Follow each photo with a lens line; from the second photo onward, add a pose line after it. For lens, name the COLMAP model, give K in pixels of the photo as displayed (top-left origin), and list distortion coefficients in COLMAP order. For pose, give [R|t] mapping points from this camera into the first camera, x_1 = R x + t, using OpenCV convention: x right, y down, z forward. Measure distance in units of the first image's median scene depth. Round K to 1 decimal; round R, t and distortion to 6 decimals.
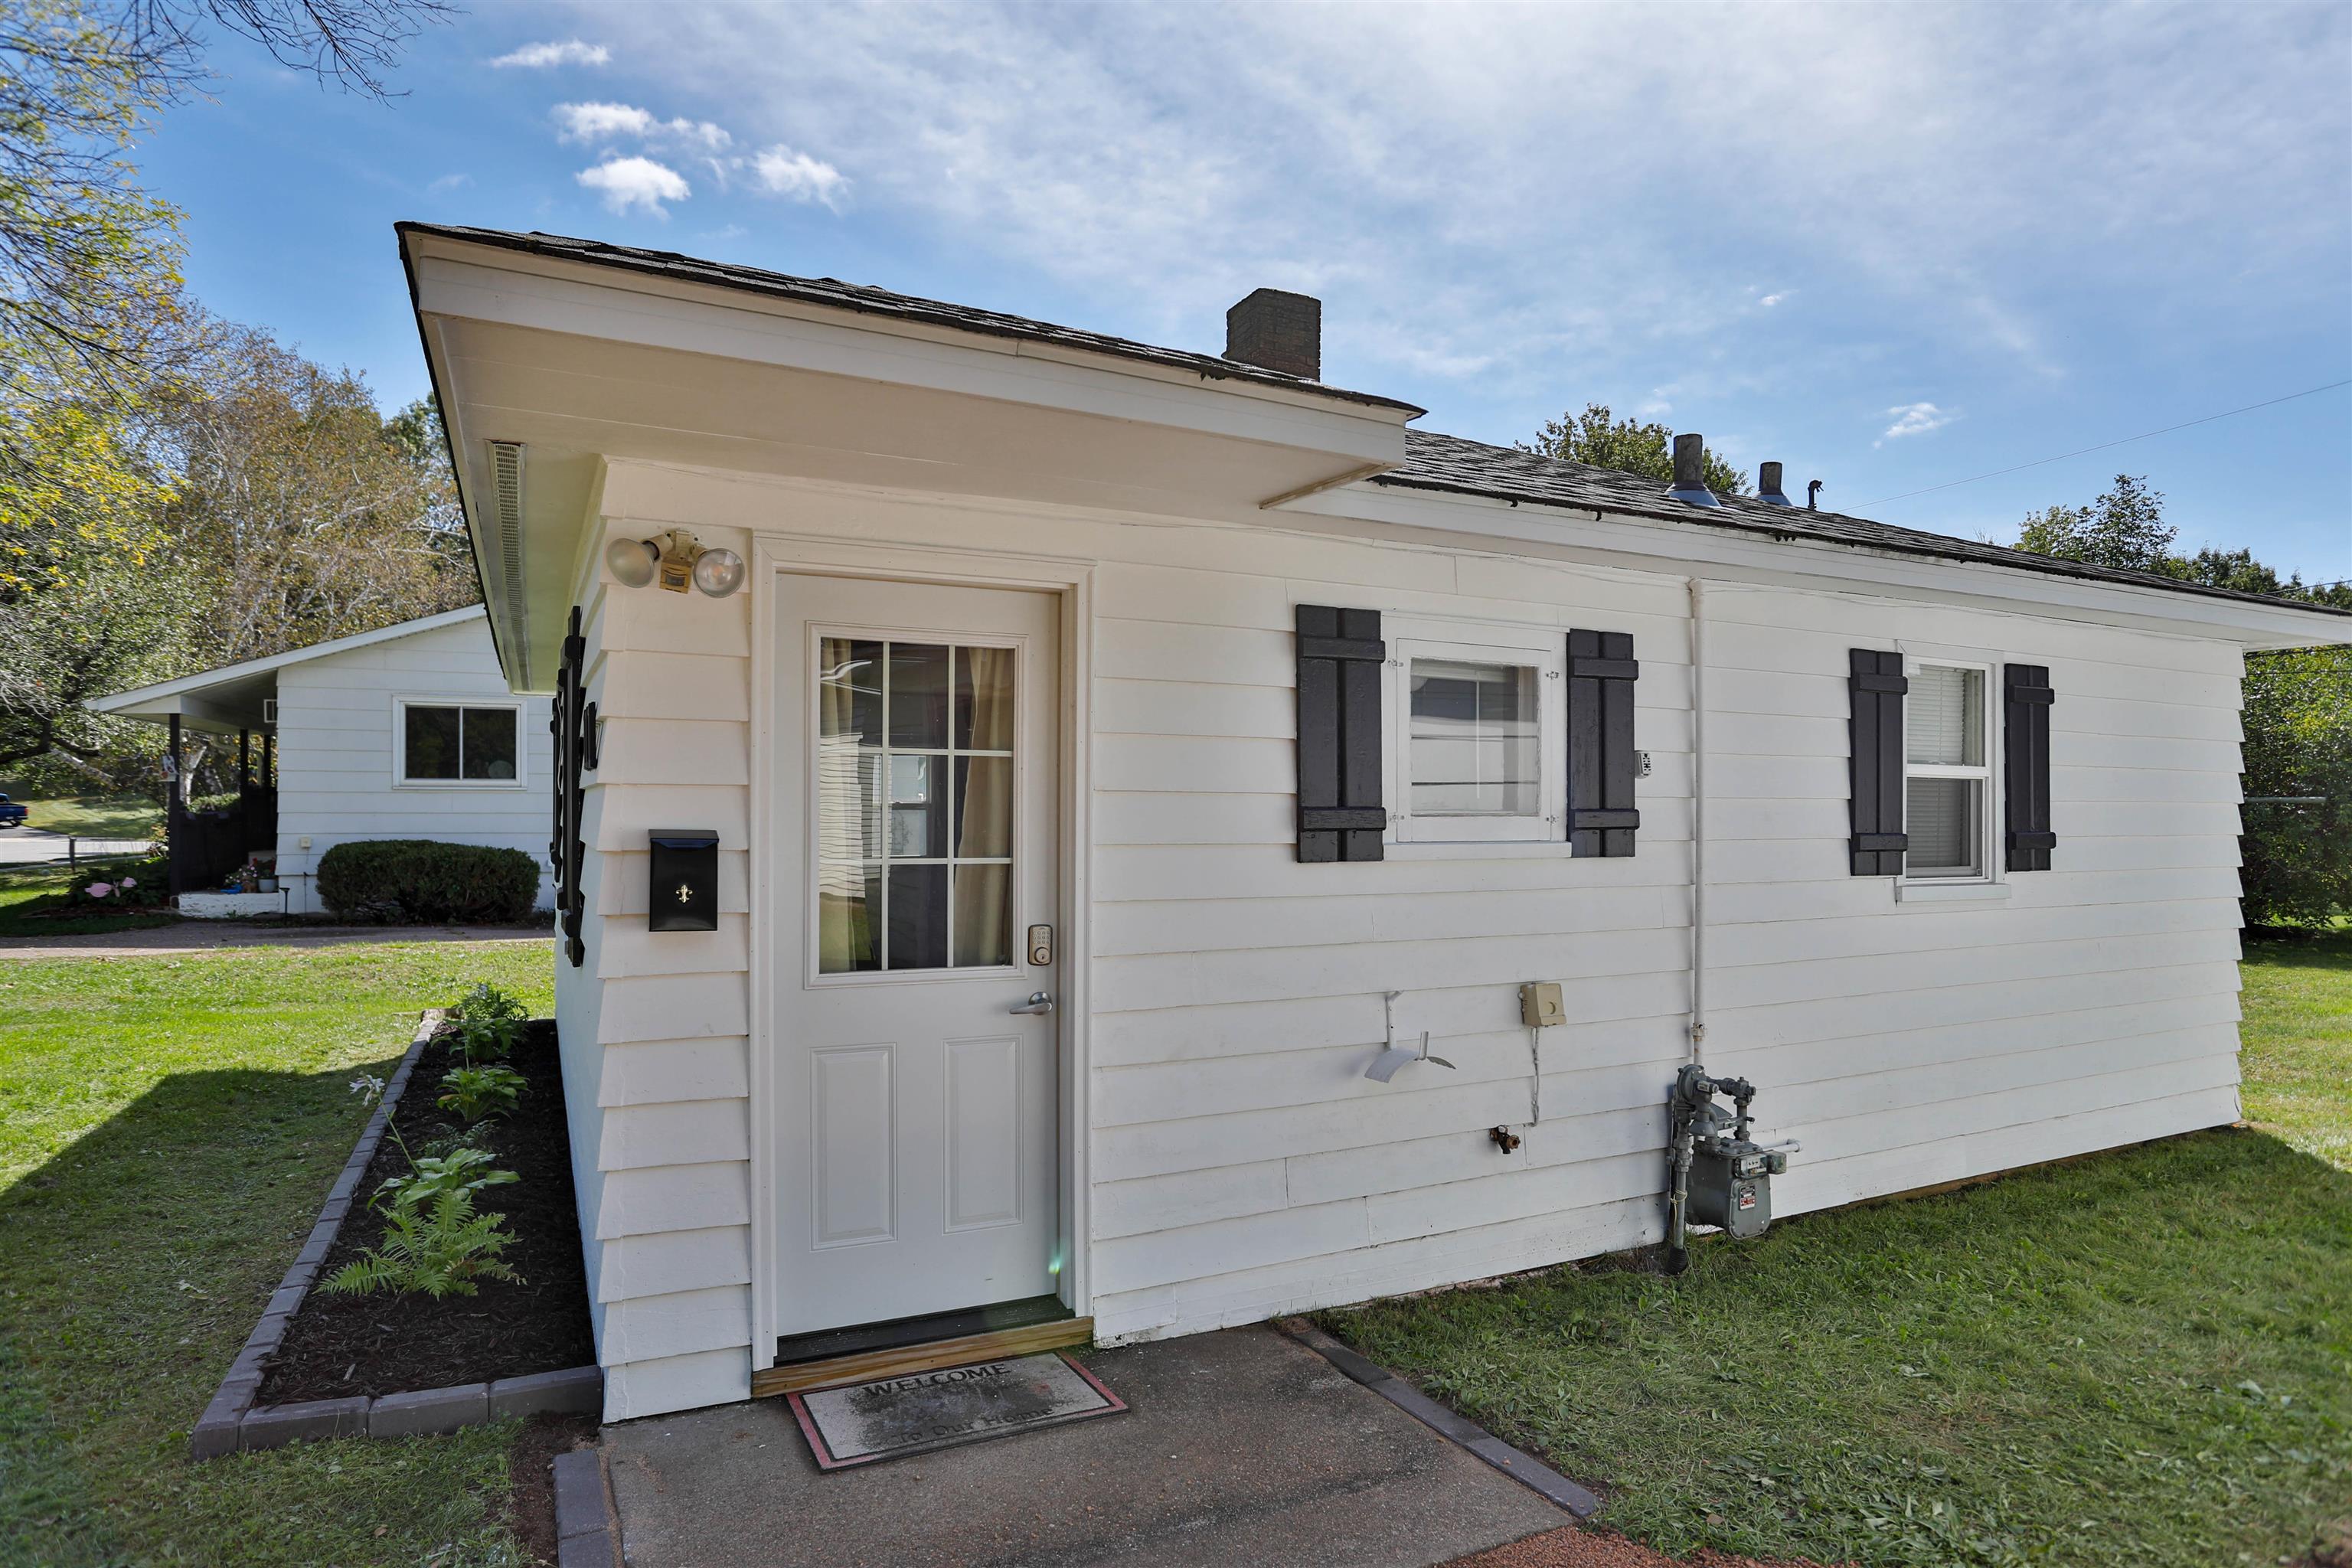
lens RADIAL K [[1290.0, 0, 1193.4], [0, 1290.0, 794.9], [0, 0, 1]] dist [-0.076331, 0.033012]
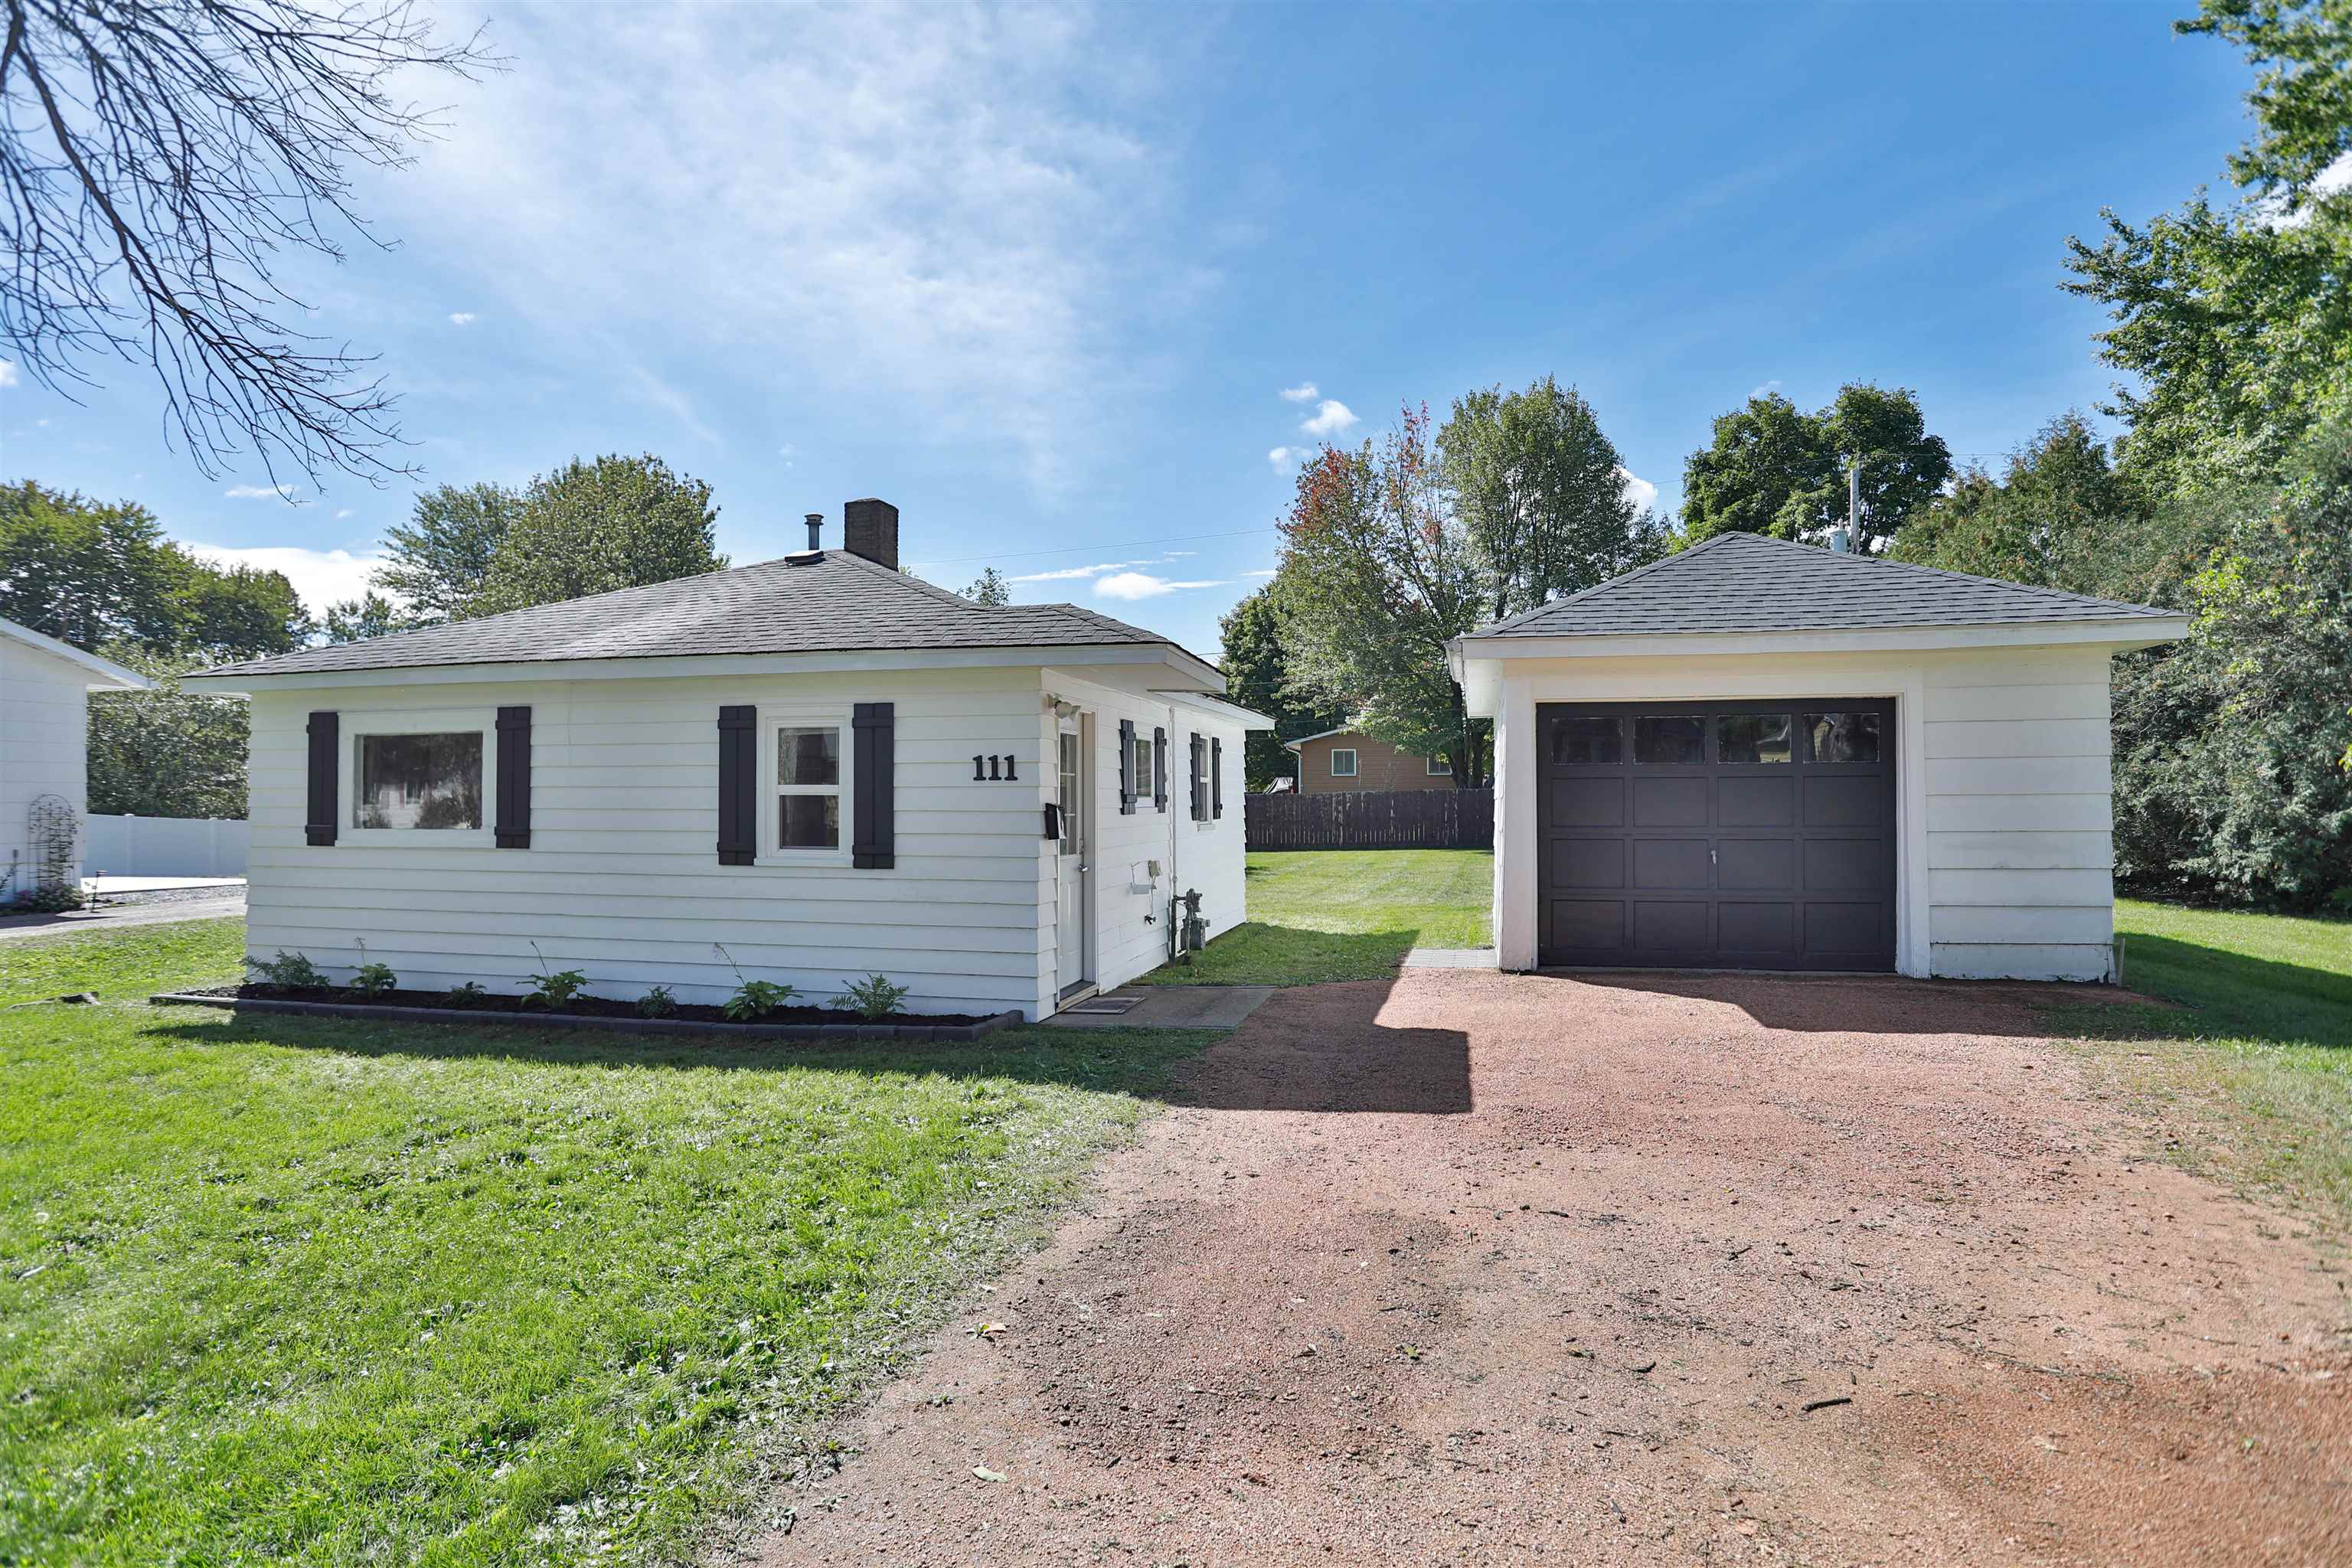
lens RADIAL K [[1226.4, 0, 1176.0], [0, 1226.4, 784.0], [0, 0, 1]] dist [-0.081329, 0.030883]
pose [[0.638768, -0.000077, 0.769400, -1.677967], [0.000788, 1.000000, -0.000554, -0.008694], [-0.769399, 0.000960, 0.638767, -0.666480]]
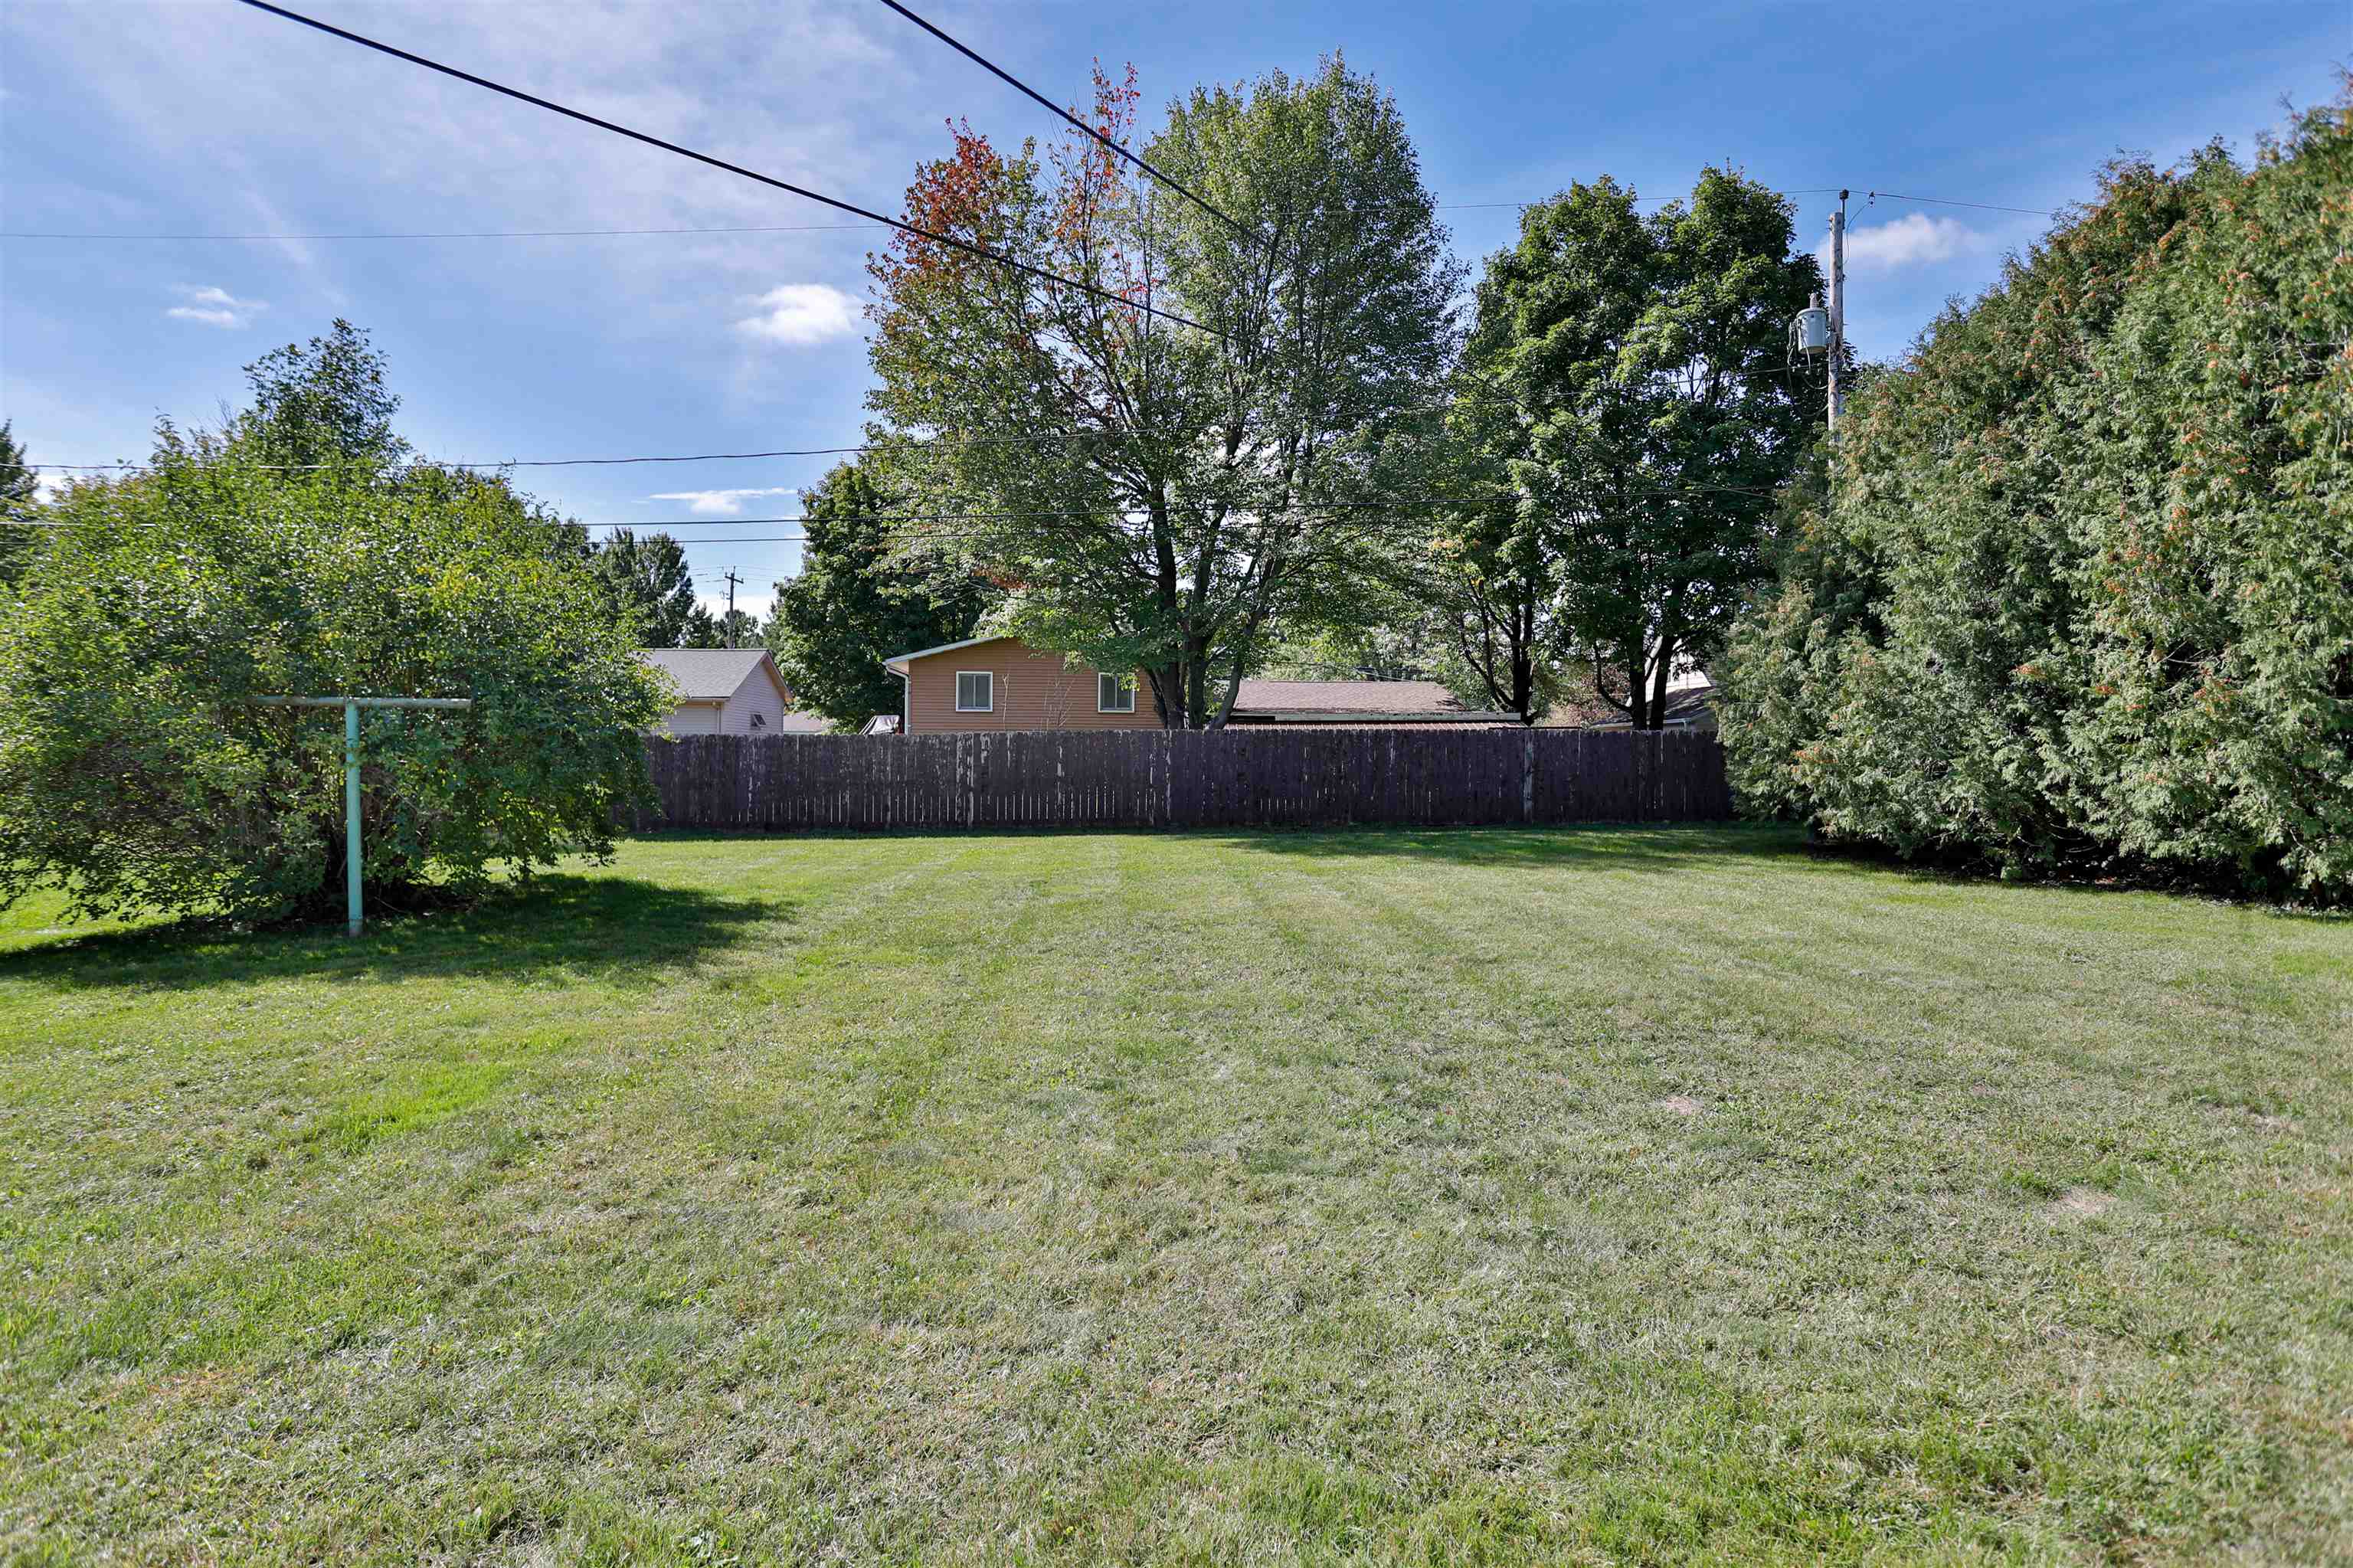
lens RADIAL K [[1331.8, 0, 1190.0], [0, 1331.8, 746.7], [0, 0, 1]] dist [-0.072744, 0.000338]
pose [[0.380223, -0.001080, 0.924894, 1.494201], [-0.014101, 0.999876, 0.006965, 0.059873], [-0.924787, -0.015690, 0.380161, 1.365876]]
